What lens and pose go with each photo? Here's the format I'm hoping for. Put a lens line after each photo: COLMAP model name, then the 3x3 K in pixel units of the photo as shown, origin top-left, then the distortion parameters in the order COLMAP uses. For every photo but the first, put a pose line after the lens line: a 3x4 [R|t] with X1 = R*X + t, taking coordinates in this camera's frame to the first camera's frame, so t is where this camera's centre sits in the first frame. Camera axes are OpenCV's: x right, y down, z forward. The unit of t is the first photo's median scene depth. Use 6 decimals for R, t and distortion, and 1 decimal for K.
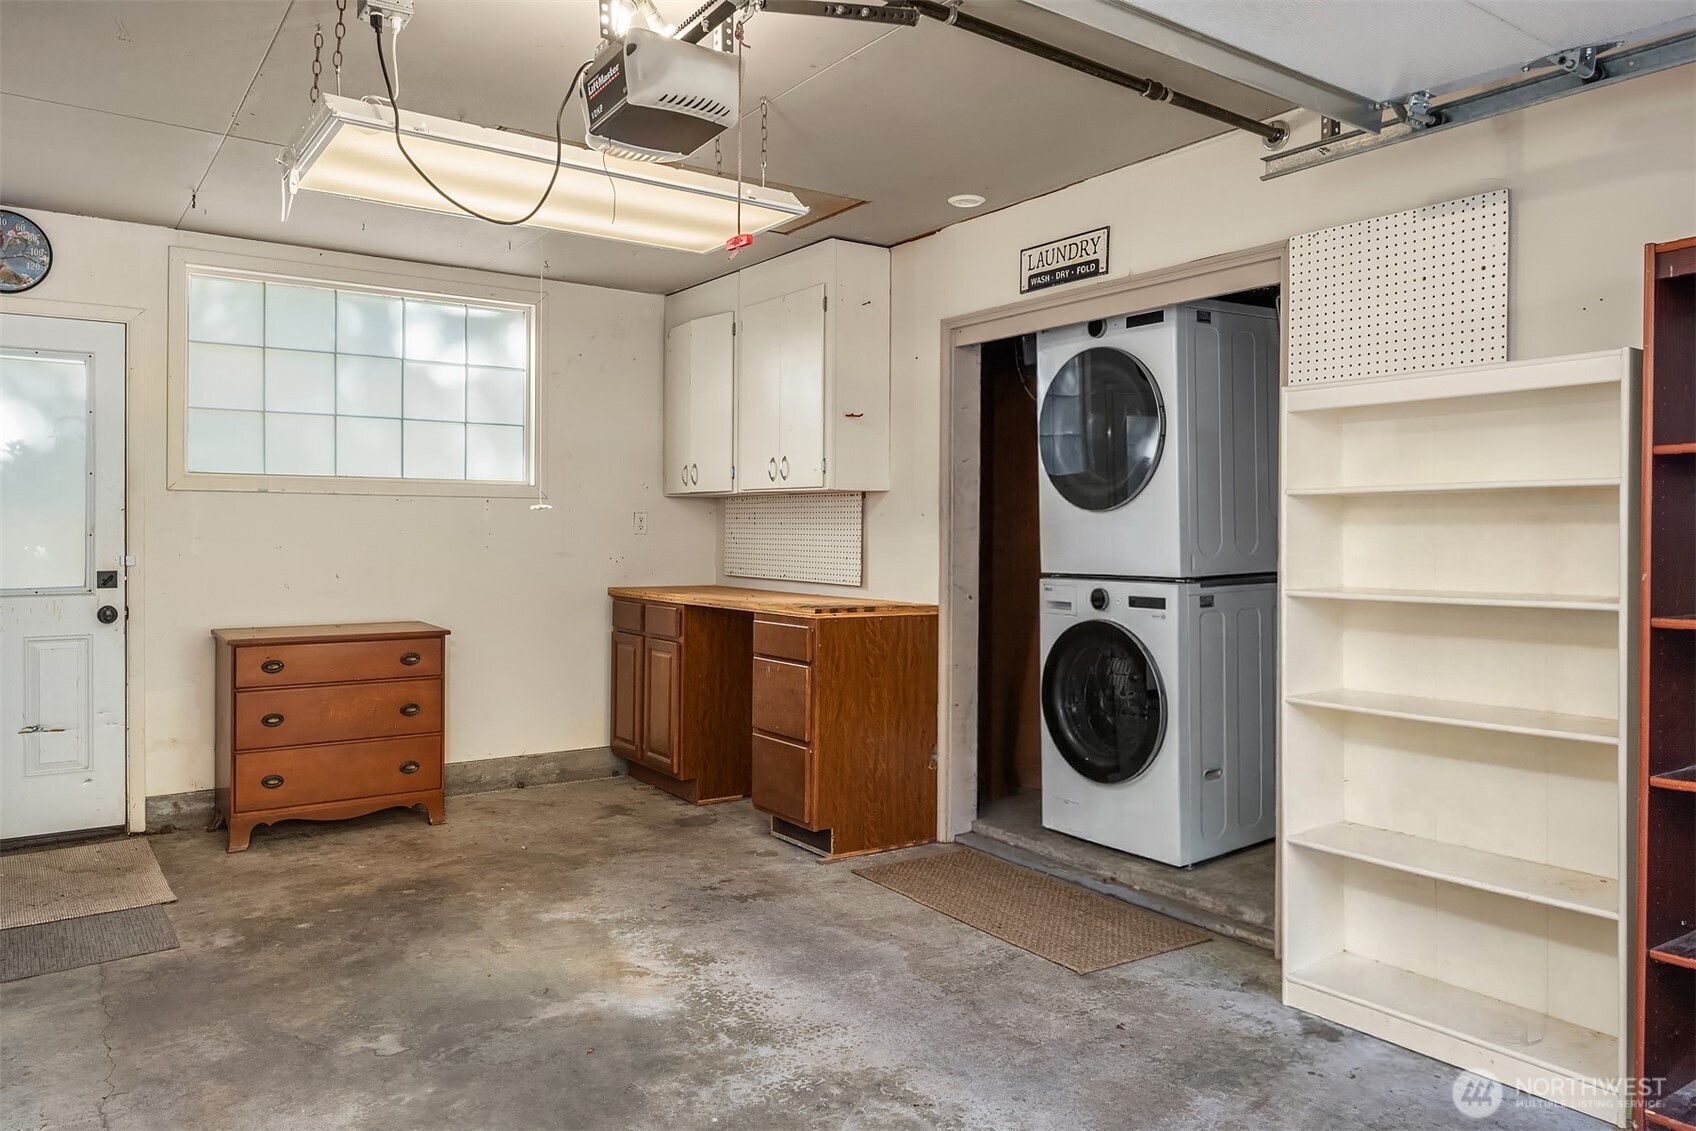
lens RADIAL K [[1180.8, 0, 848.9], [0, 1180.8, 543.1], [0, 0, 1]] dist [-0.005700, 0.000748]
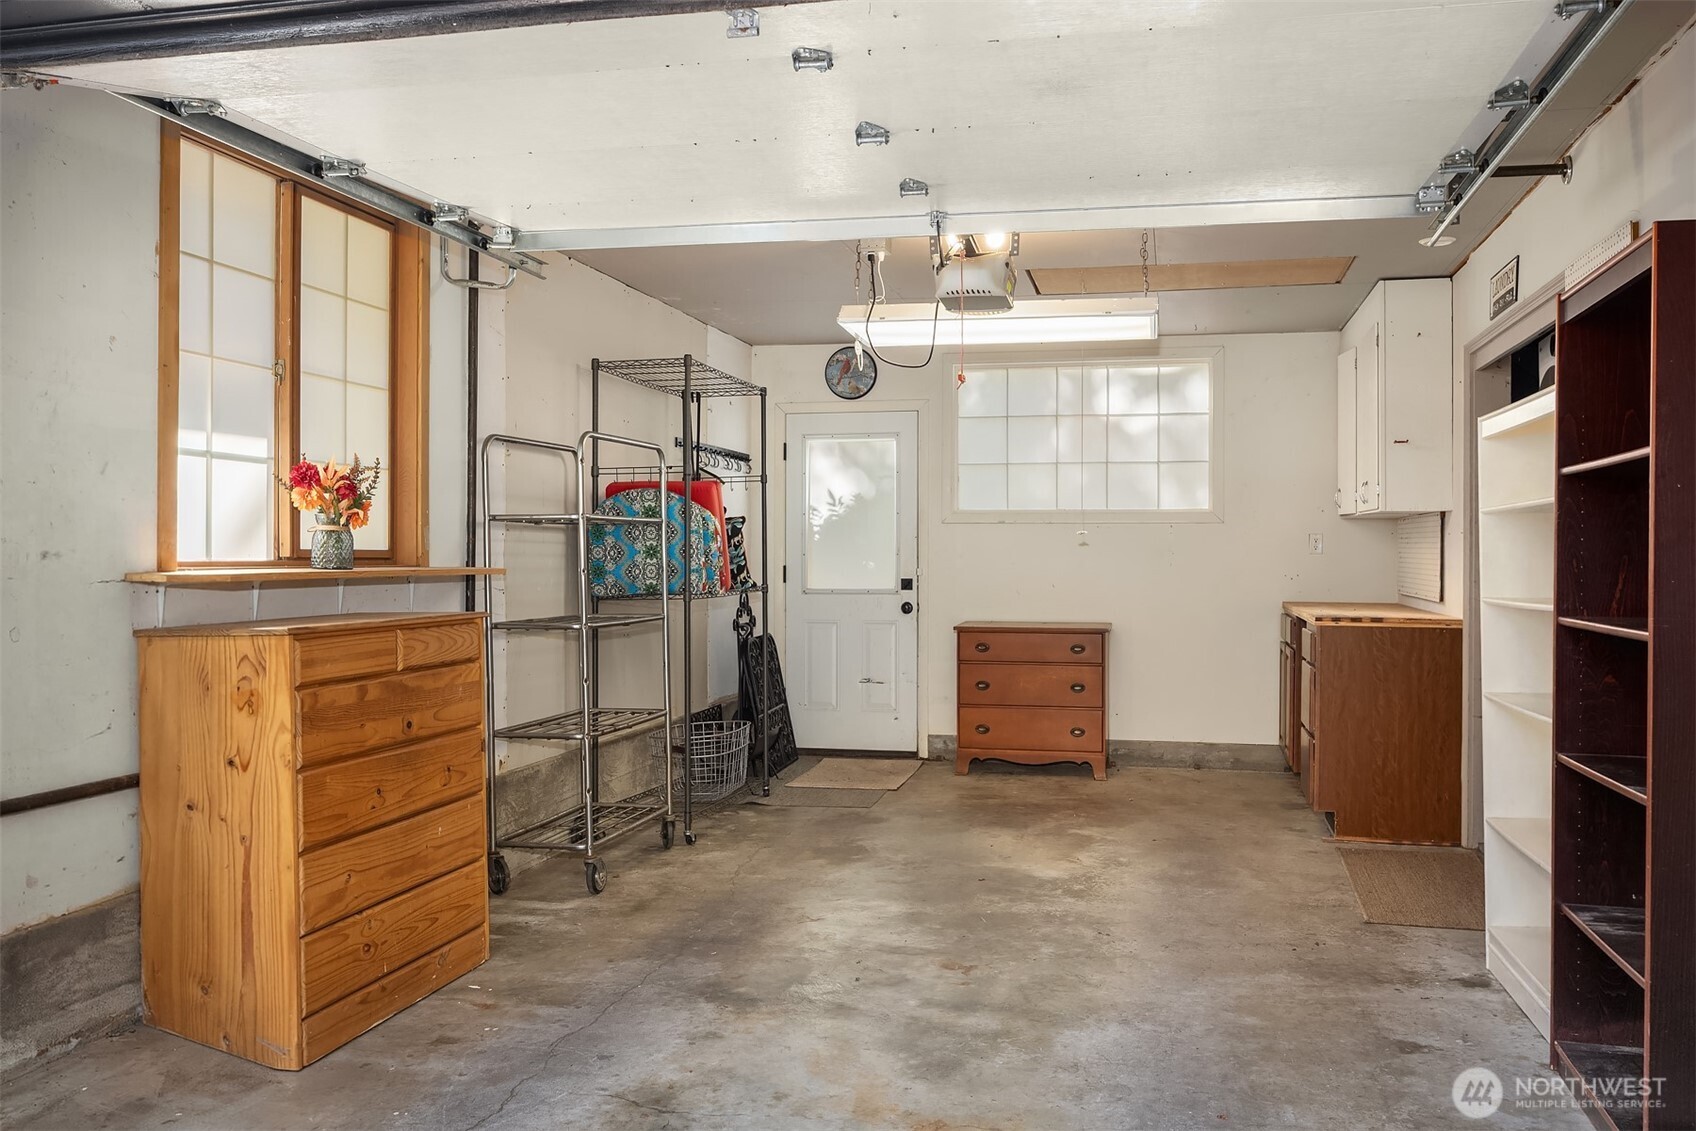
lens RADIAL K [[1399.2, 0, 848.0], [0, 1399.2, 565.5], [0, 0, 1]] dist [-0.002263, 0.000222]
pose [[0.663550, 0.003312, -0.748124, 0.641135], [-0.006254, 0.999980, -0.001120, 0.009408], [0.748105, 0.005422, 0.663558, -0.226624]]
